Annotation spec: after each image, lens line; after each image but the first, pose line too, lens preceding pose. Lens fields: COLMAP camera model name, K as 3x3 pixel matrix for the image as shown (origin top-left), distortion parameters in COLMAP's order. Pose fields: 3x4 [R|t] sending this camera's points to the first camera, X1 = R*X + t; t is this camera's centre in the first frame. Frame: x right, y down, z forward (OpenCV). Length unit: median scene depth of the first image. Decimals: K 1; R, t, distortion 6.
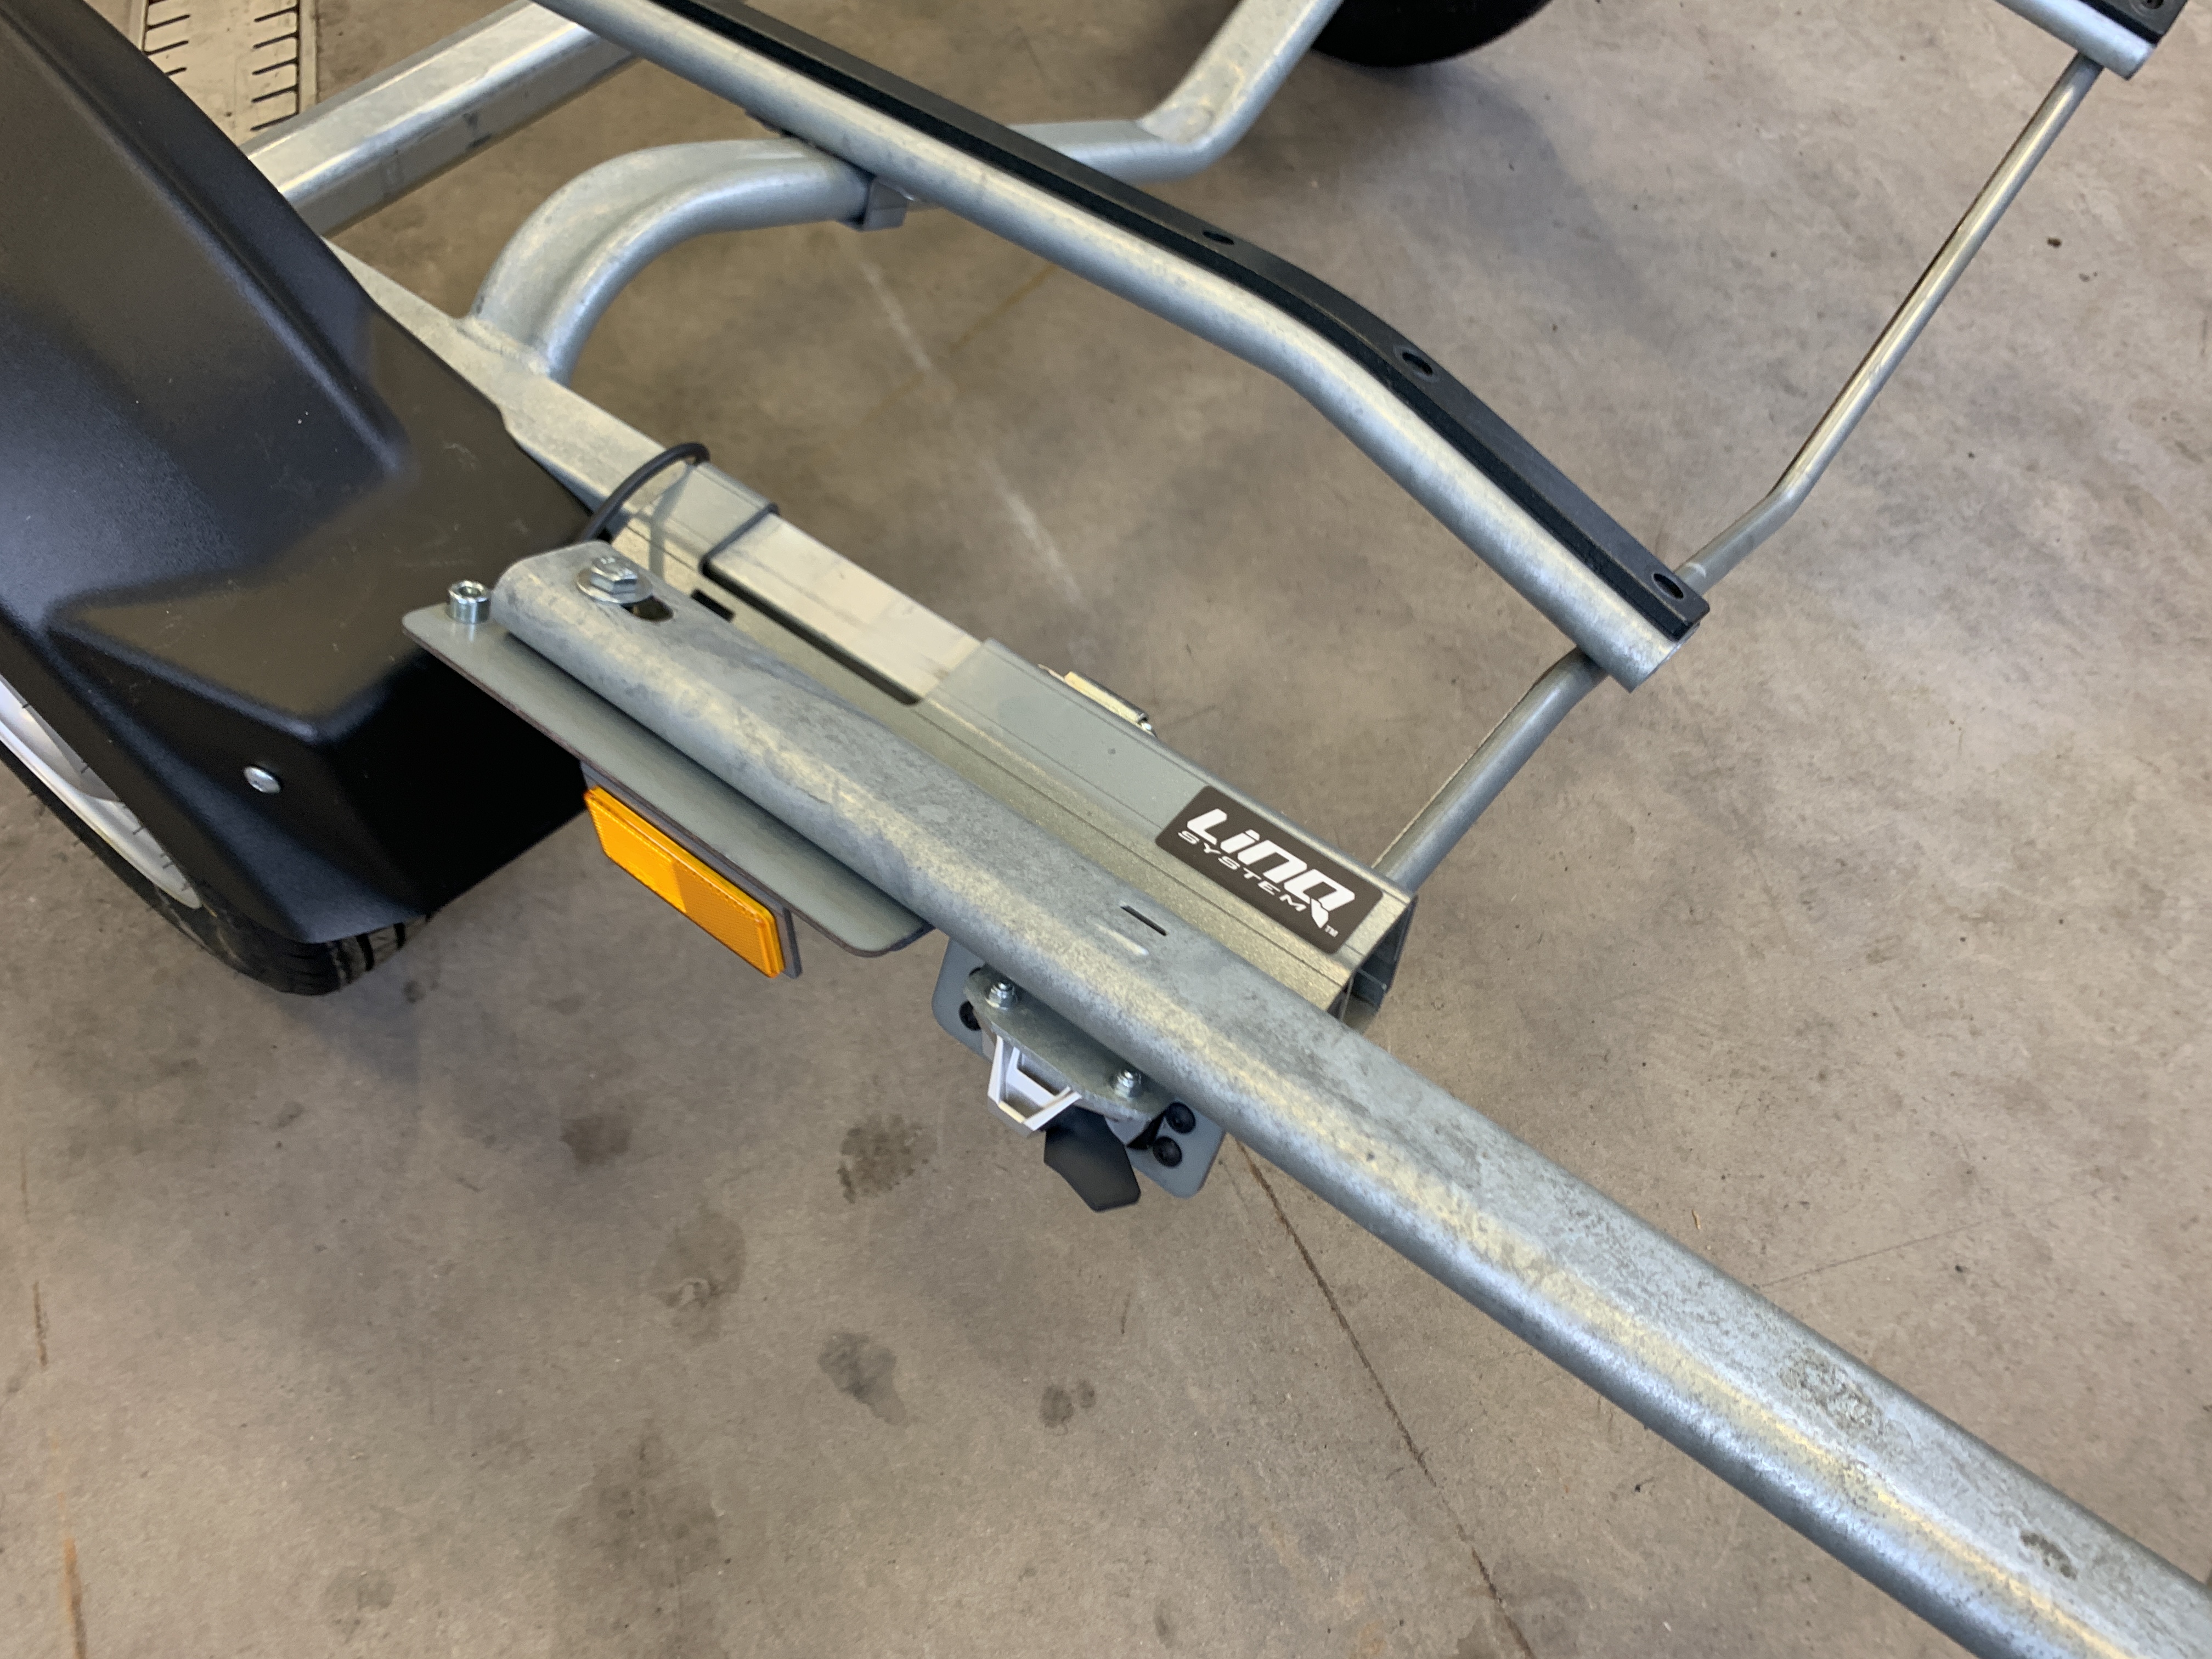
lens RADIAL K [[1733.7, 0, 1105.4], [0, 1733.7, 842.5], [0, 0, 1]] dist [0.003466, 0.006438]
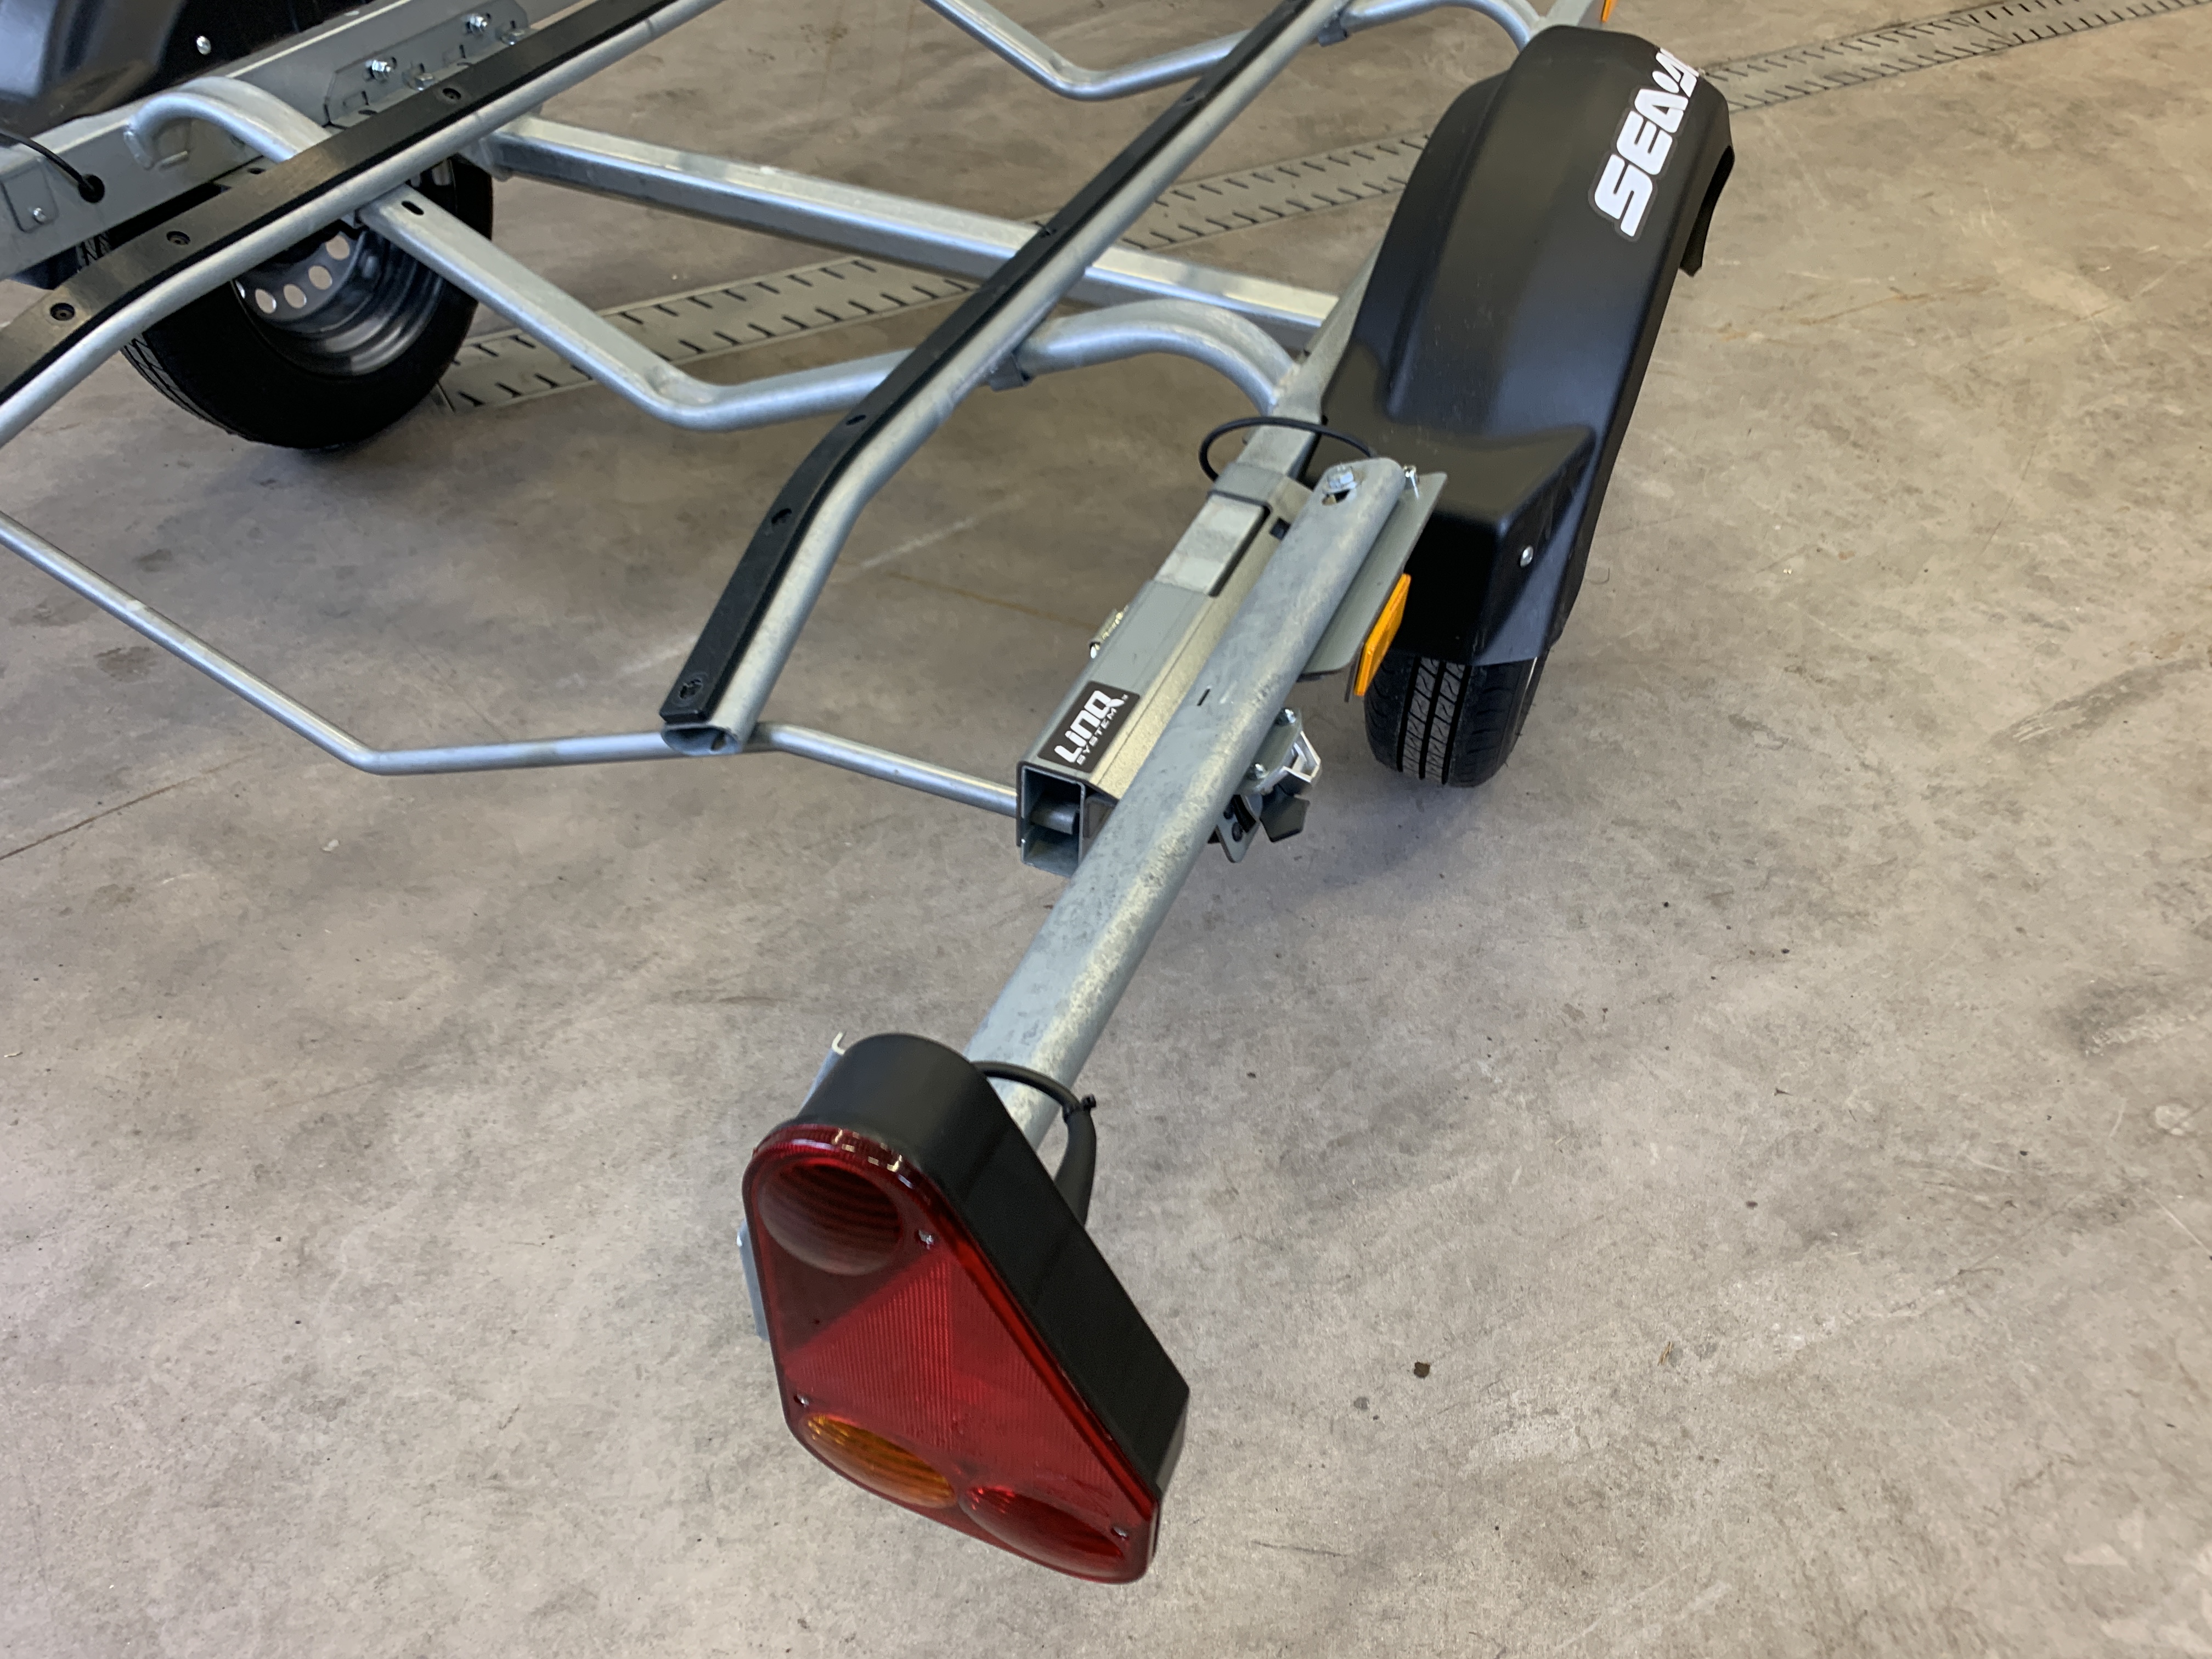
lens RADIAL K [[1733.7, 0, 1105.4], [0, 1733.7, 842.5], [0, 0, 1]] dist [0.003466, 0.006438]
pose [[0.269276, 0.654872, -0.706139, 1.332494], [-0.806162, 0.554404, 0.206735, -0.773384], [0.526871, 0.513594, 0.677221, 0.453495]]
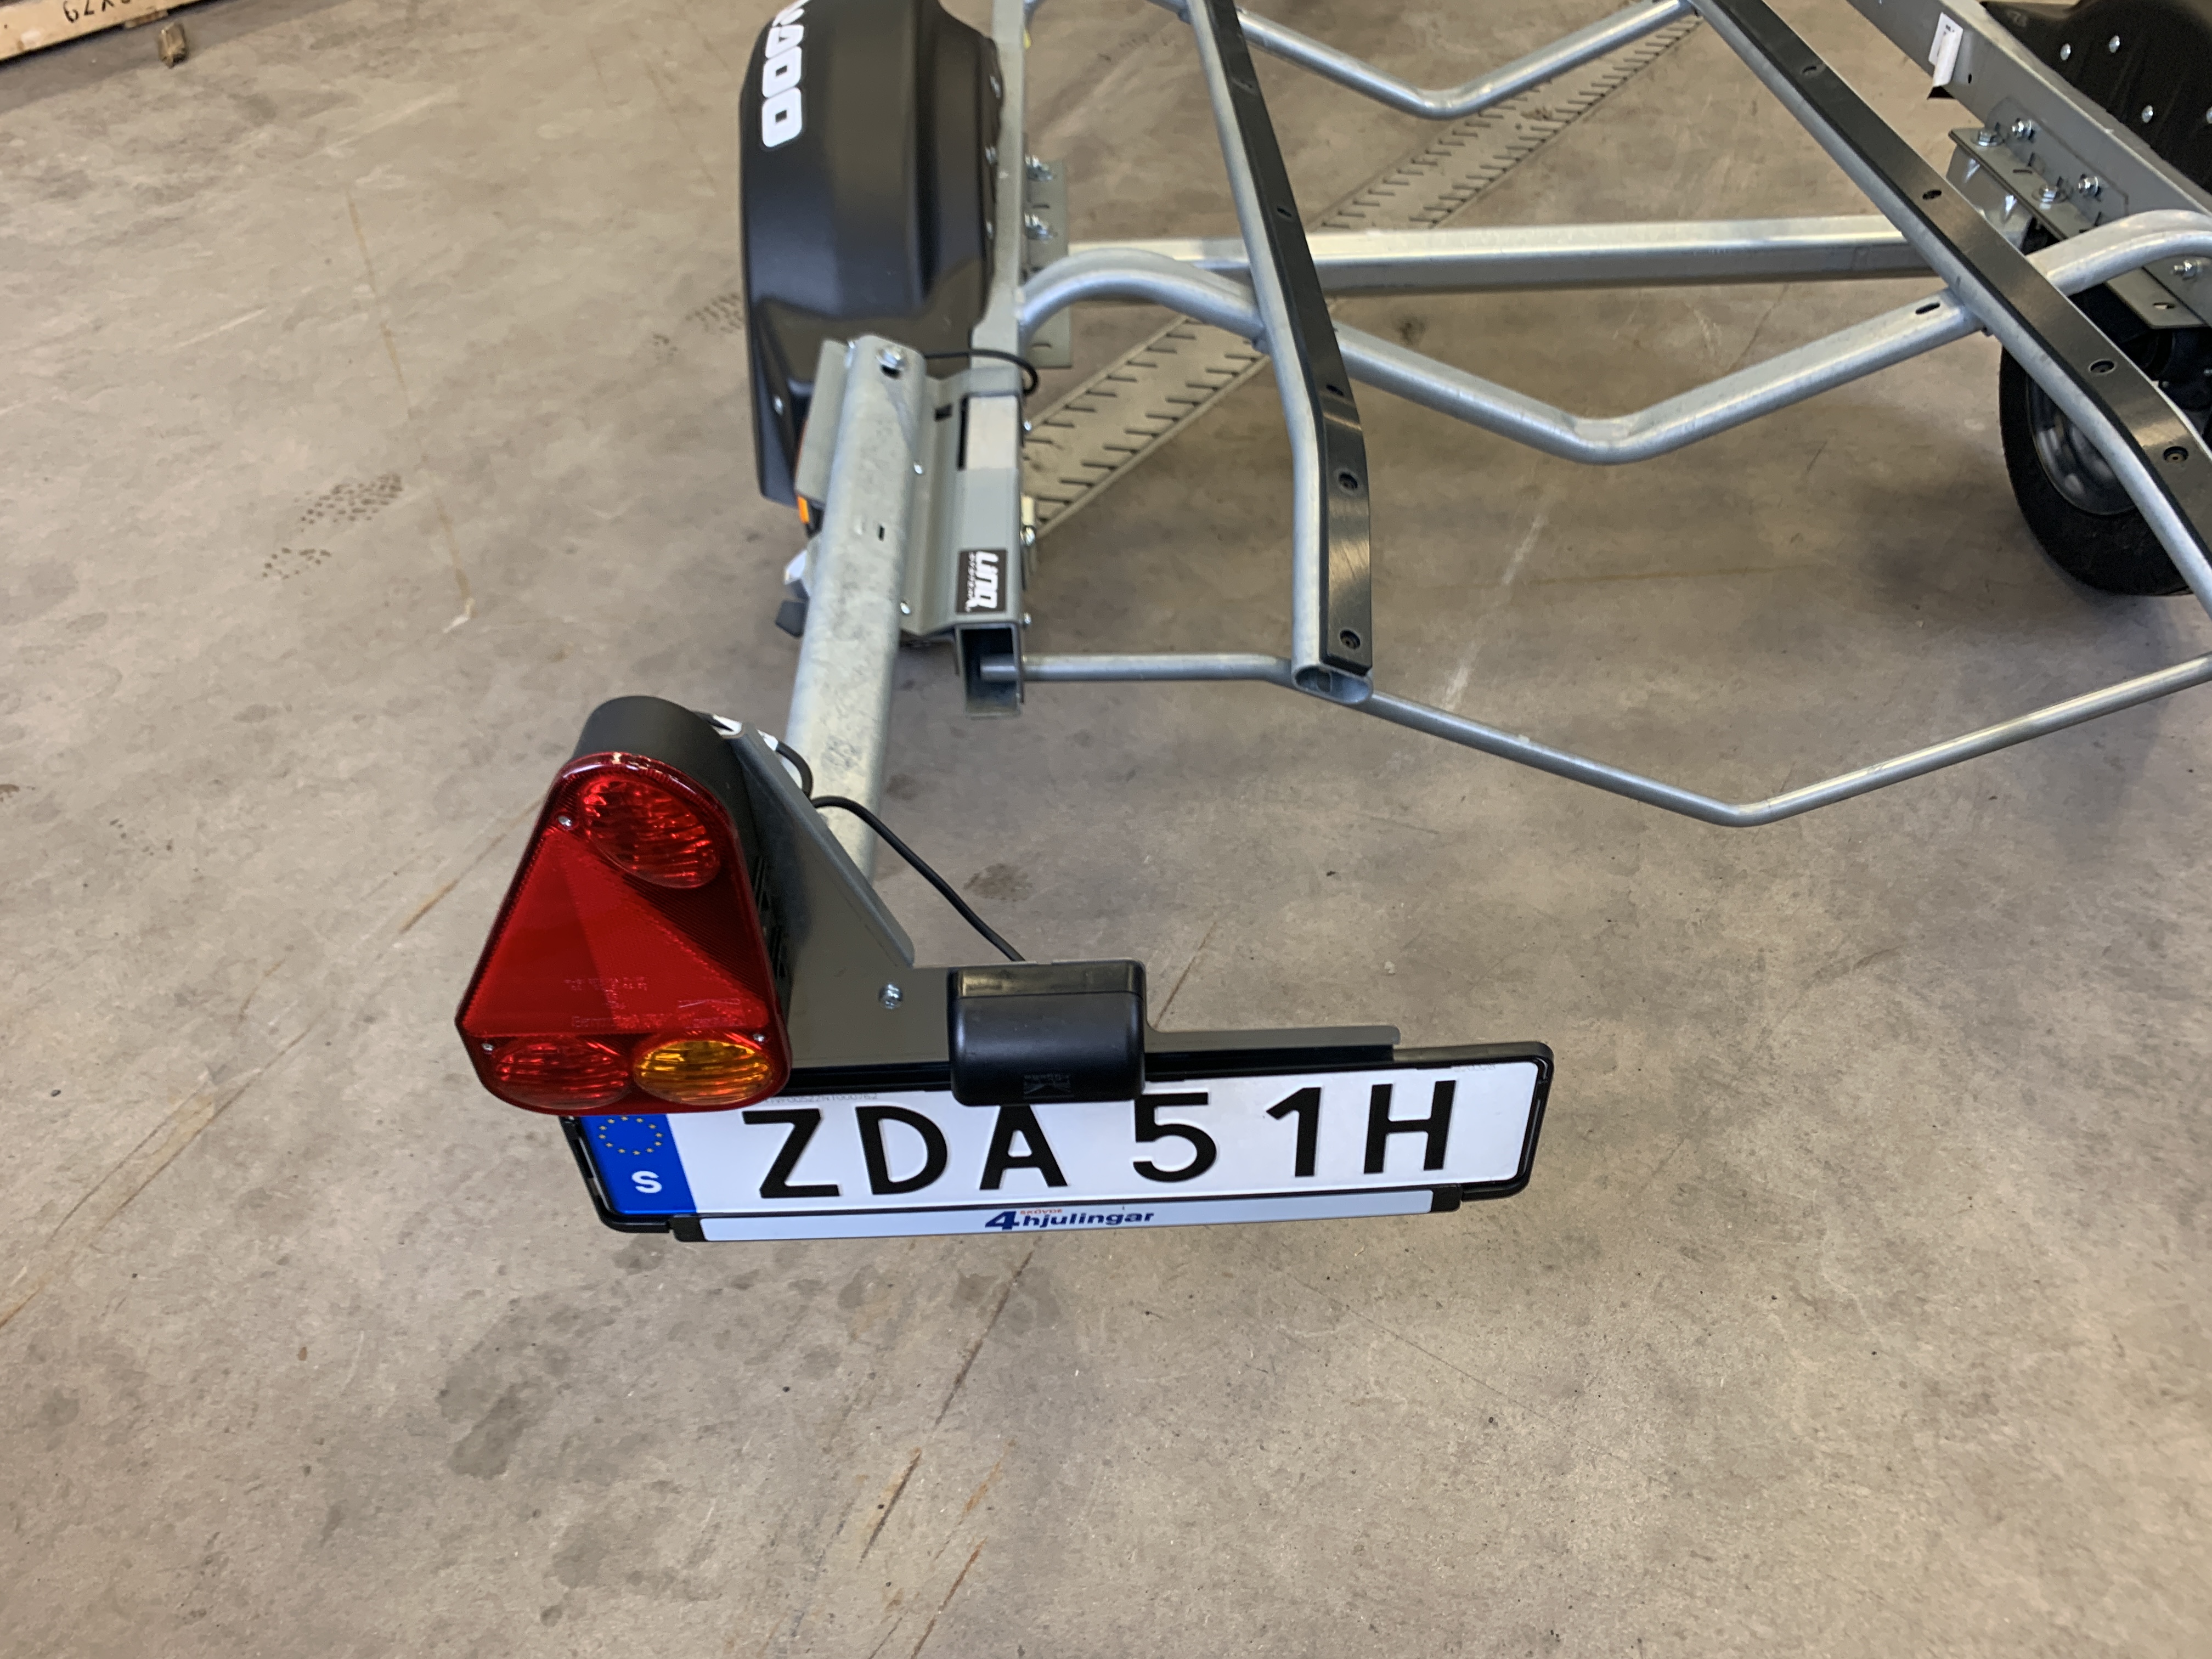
lens RADIAL K [[1733.7, 0, 1105.4], [0, 1733.7, 842.5], [0, 0, 1]] dist [0.003466, 0.006438]
pose [[0.638724, 0.493355, -0.590451, 0.792433], [-0.605633, 0.795685, 0.009693, 0.078108], [0.474595, 0.351405, 0.807015, -0.202185]]
